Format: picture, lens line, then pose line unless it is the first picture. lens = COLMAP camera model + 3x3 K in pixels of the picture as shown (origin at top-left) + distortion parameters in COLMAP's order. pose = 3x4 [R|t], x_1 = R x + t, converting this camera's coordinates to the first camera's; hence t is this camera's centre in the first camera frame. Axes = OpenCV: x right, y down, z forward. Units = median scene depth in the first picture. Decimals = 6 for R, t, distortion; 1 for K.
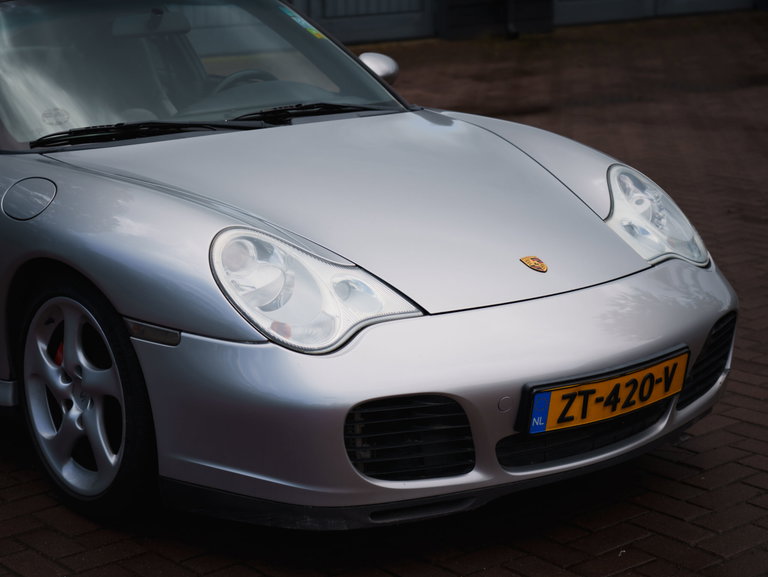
lens RADIAL K [[1745.7, 0, 387.6], [0, 1745.7, 288.4], [0, 0, 1]] dist [0.197160, 0.000000]
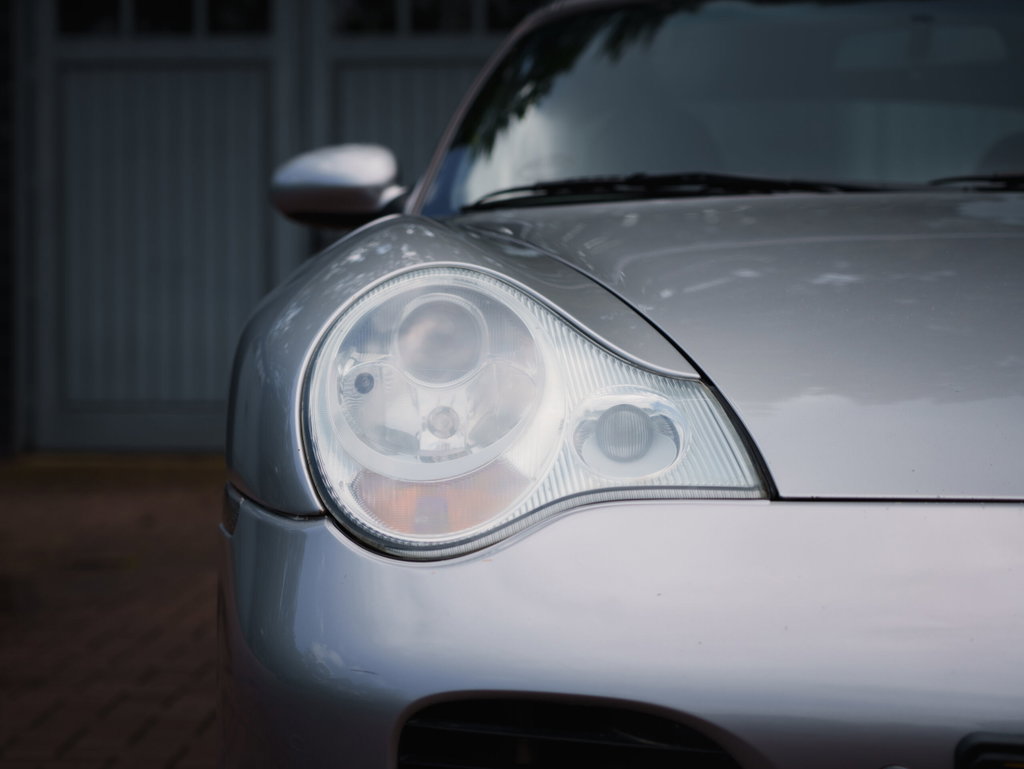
lens RADIAL K [[2327.6, 0, 510.6], [0, 2327.6, 383.2], [0, 0, 1]] dist [0.197160, 0.000000]
pose [[0.772697, 0.037323, -0.633677, 0.261560], [-0.164182, 0.976052, -0.142713, 0.064526], [0.613175, 0.214312, 0.760320, 0.624738]]
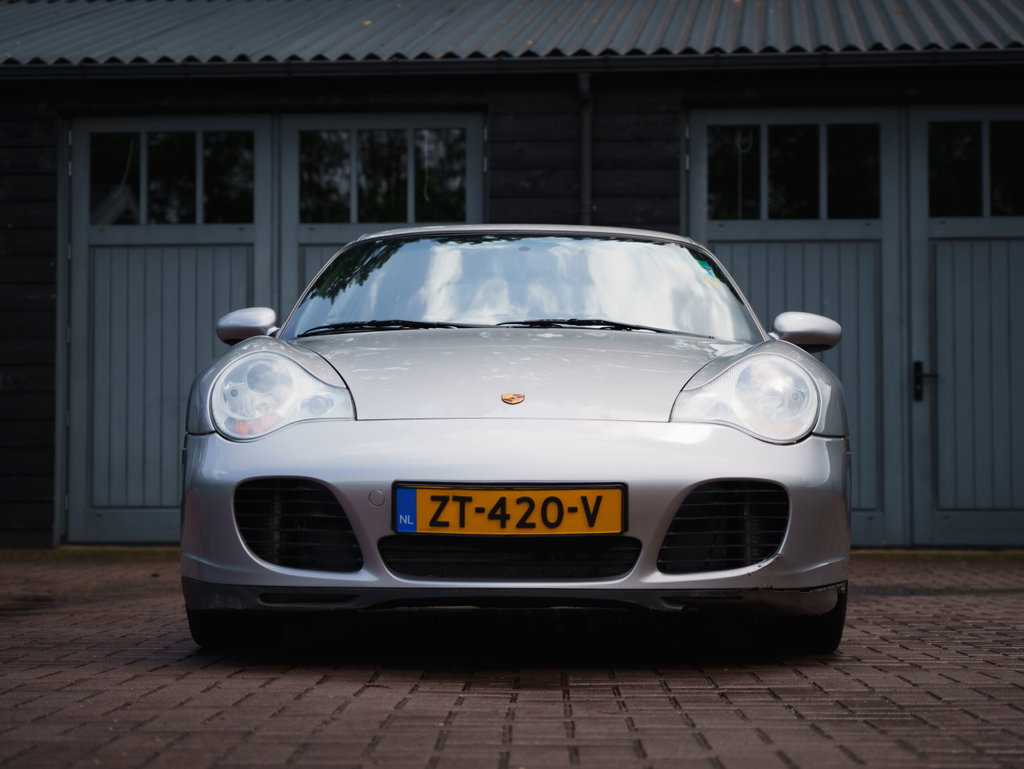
lens RADIAL K [[2338.2, 0, 510.0], [0, 2338.2, 393.1], [0, 0, 1]] dist [0.094711, 0.000000]
pose [[0.769656, -0.002640, -0.638453, 0.973371], [-0.165388, 0.965033, -0.203366, 0.264737], [0.616665, 0.262115, 0.742307, 0.020732]]
